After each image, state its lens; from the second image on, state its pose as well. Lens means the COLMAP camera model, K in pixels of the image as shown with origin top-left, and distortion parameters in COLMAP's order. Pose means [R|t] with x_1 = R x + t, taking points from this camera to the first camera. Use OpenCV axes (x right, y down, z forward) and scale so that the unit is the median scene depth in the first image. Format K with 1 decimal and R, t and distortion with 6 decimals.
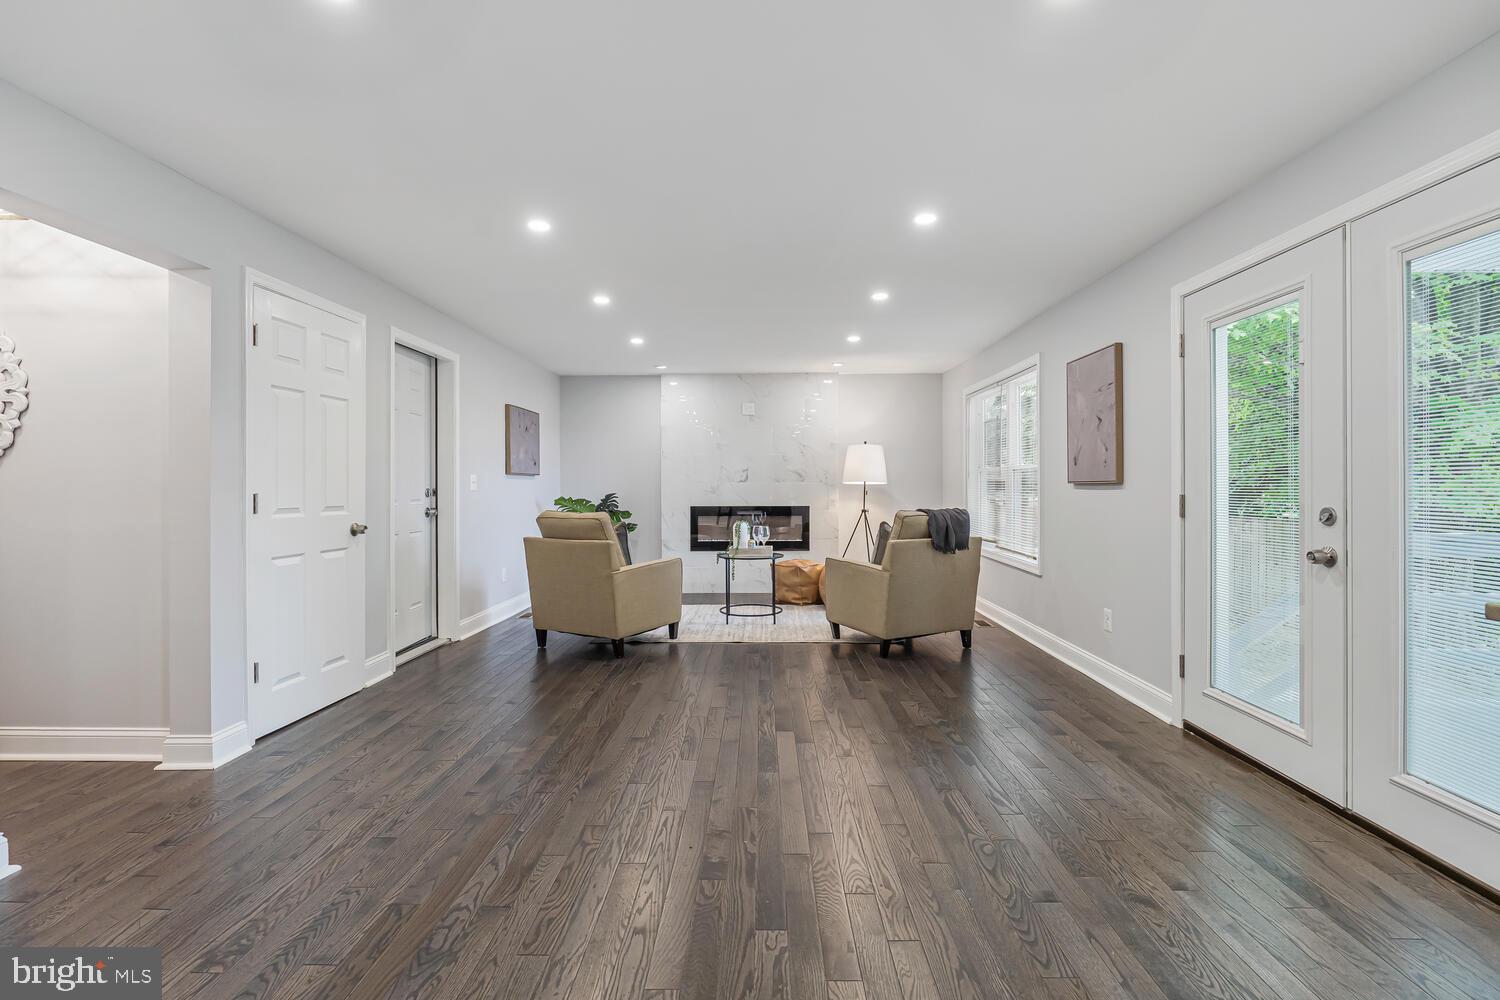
lens RADIAL K [[691.1, 0, 757.3], [0, 691.1, 486.7], [0, 0, 1]] dist [-0.001076, -0.000199]
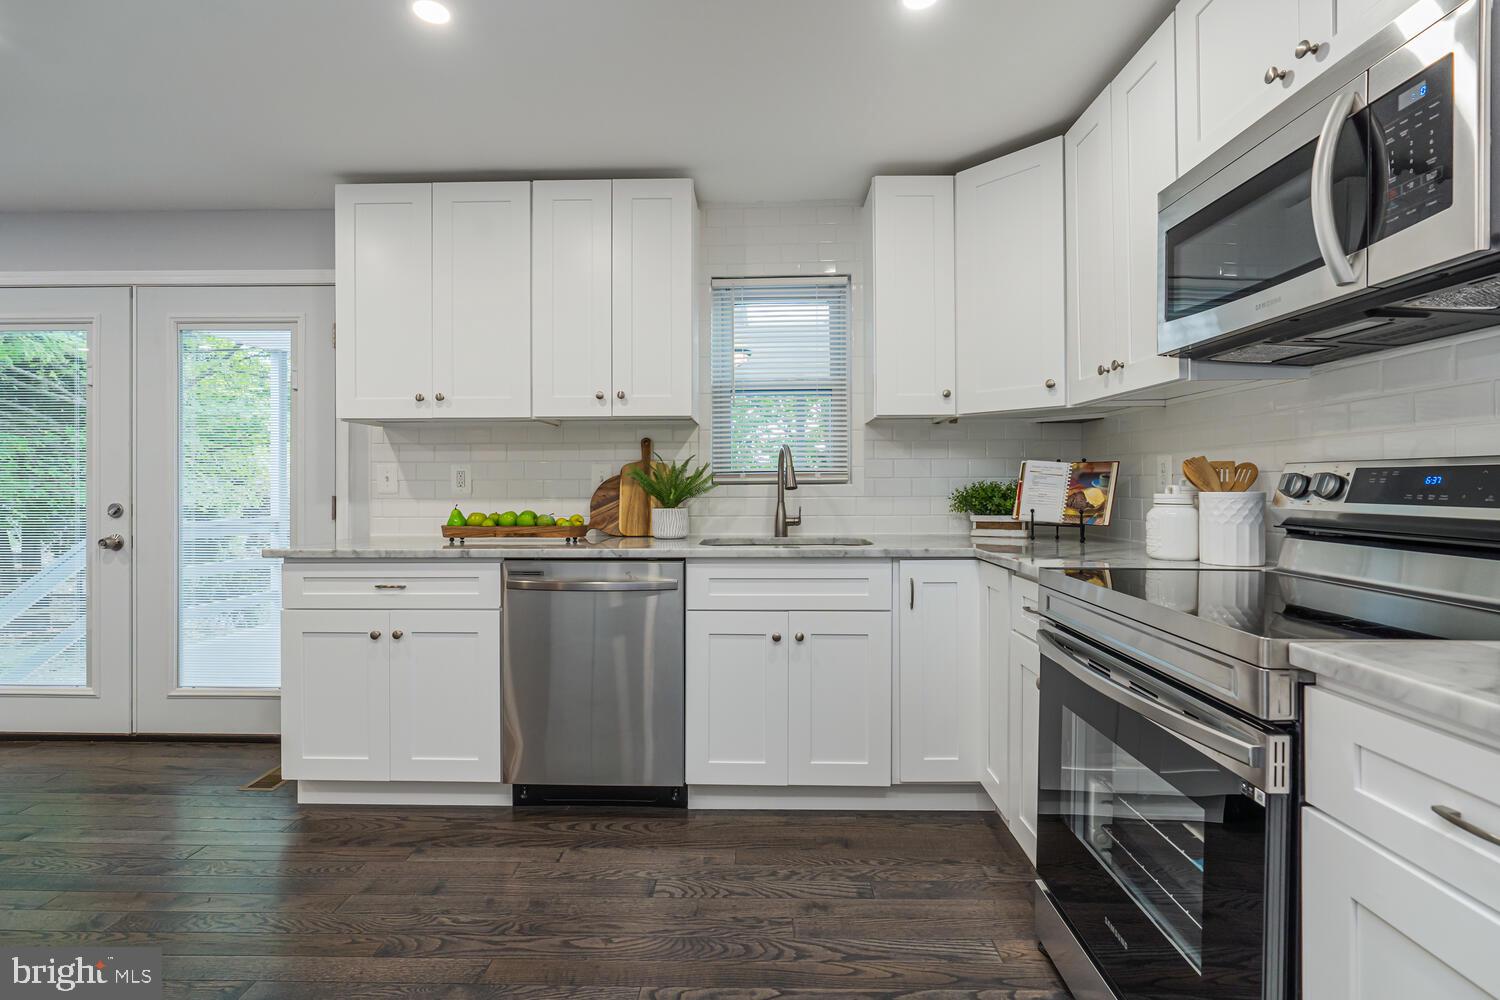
lens RADIAL K [[683.7, 0, 743.3], [0, 683.7, 485.3], [0, 0, 1]] dist [-0.011099, 0.000550]
pose [[0.014592, 0.006412, 0.999873, -0.407102], [-0.000510, 0.999979, -0.006405, 0.004117], [-0.999893, -0.000416, 0.014595, -0.172908]]
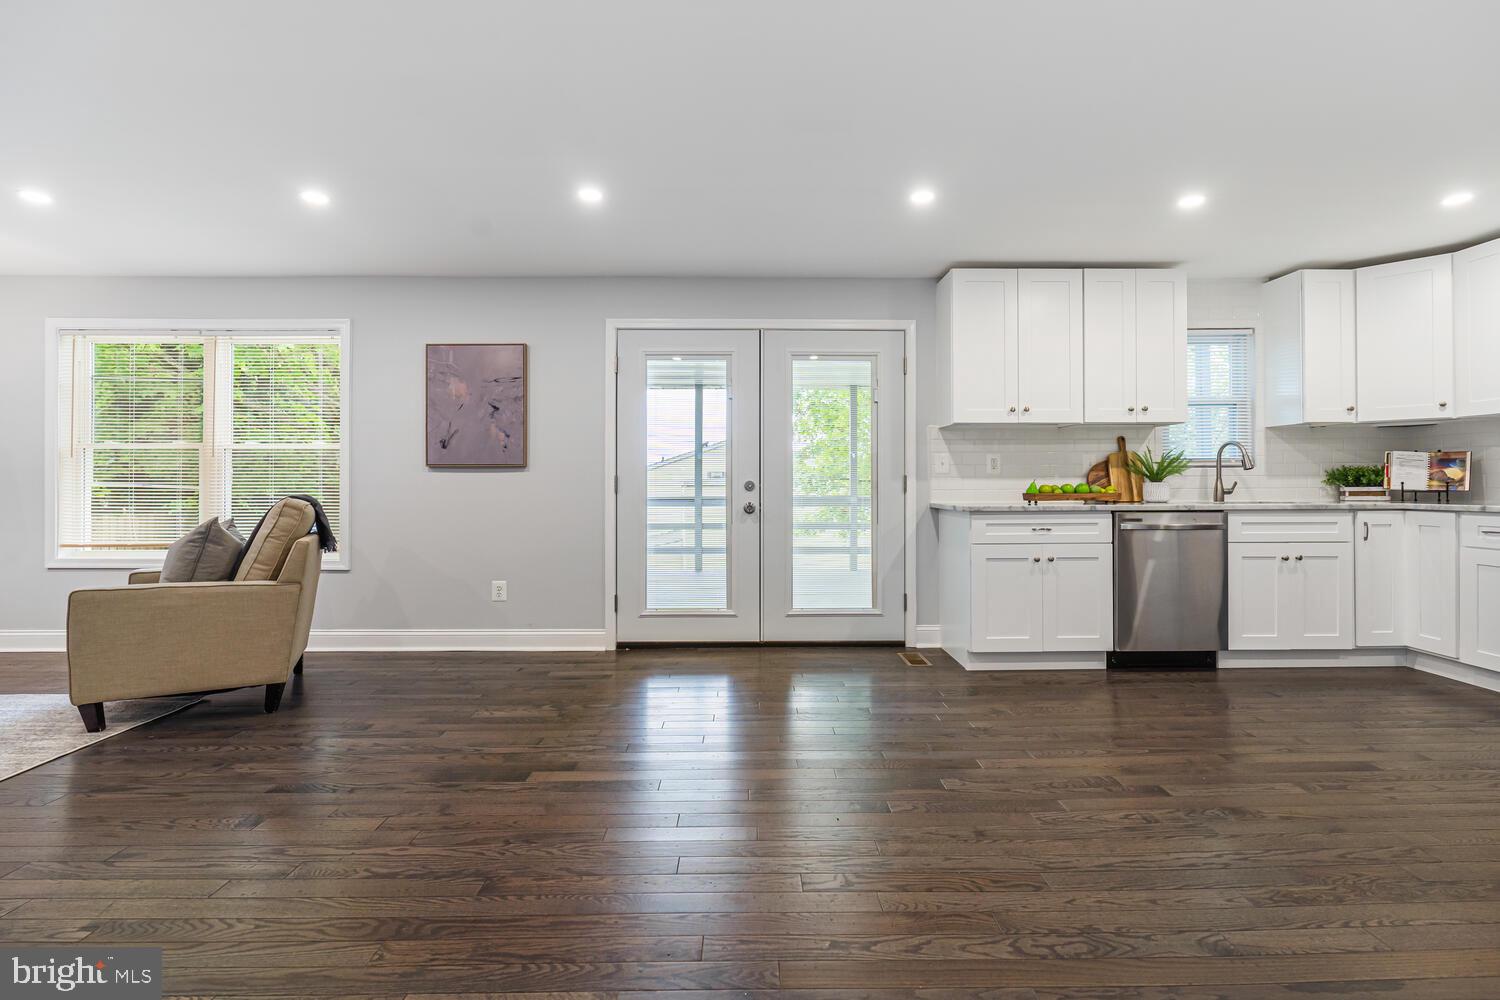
lens RADIAL K [[682.6, 0, 743.4], [0, 682.6, 479.7], [0, 0, 1]] dist [-0.002260, 0.000115]
pose [[-0.019071, 0.010581, 0.999762, -0.988618], [0.000415, 0.999944, -0.010575, 0.046703], [-0.999818, 0.000214, -0.019074, 1.067016]]
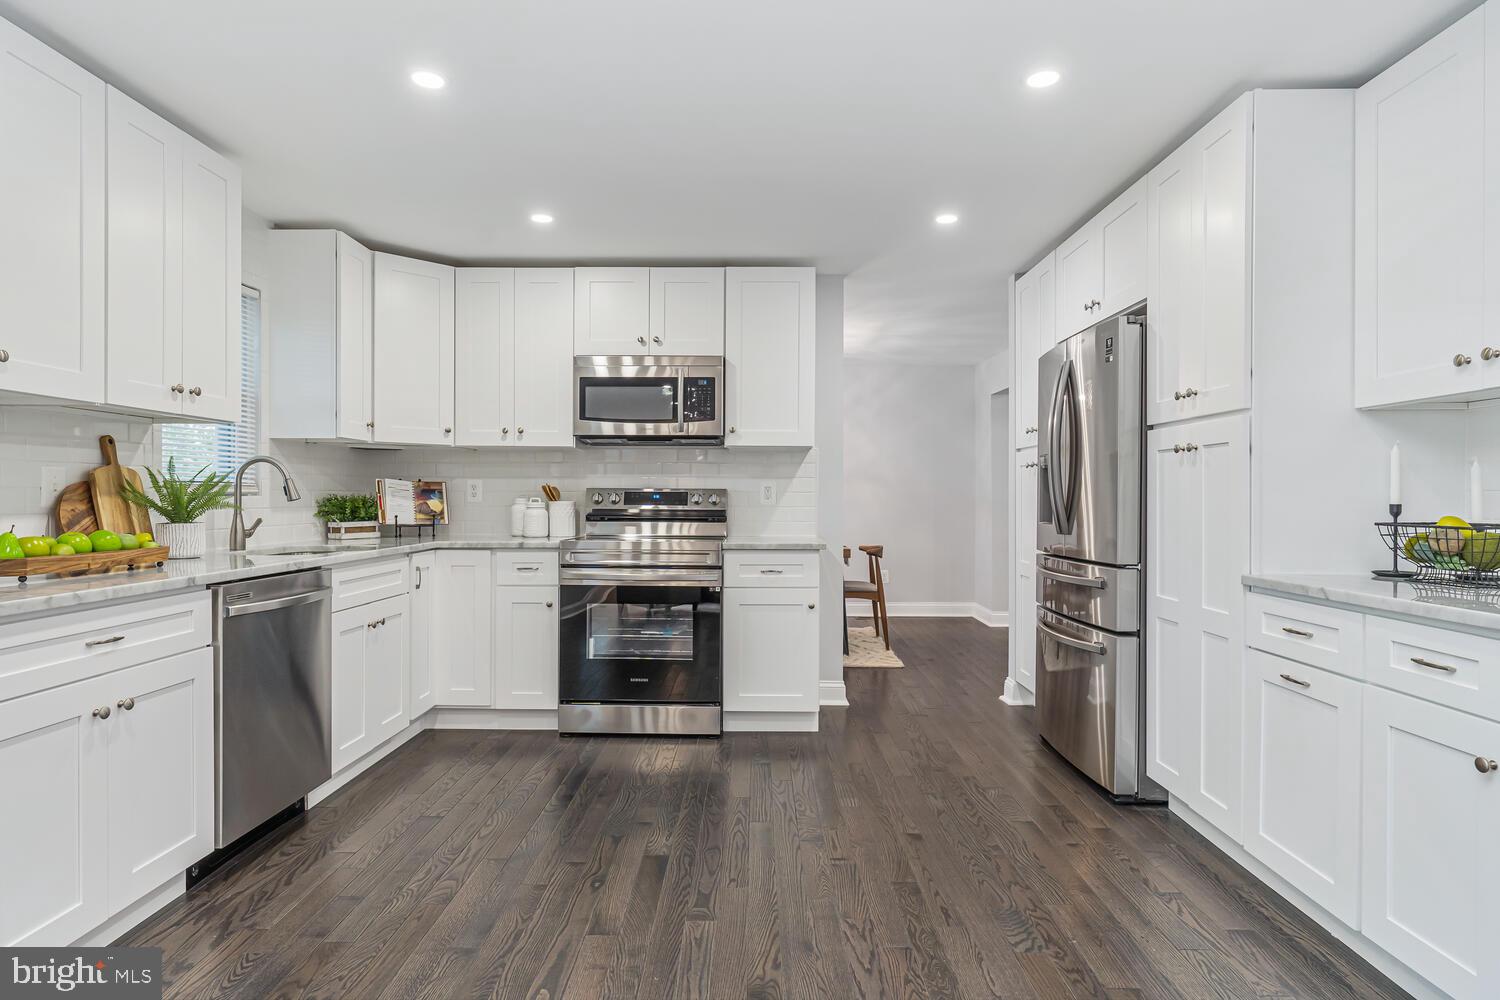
lens RADIAL K [[843.0, 0, 755.4], [0, 843.0, 503.1], [0, 0, 1]] dist [0.002432, 0.001396]
pose [[-0.999994, 0.003231, -0.001410, -0.083413], [0.003226, 0.999988, 0.003667, 0.004651], [0.001421, 0.003662, -0.999992, 1.199666]]
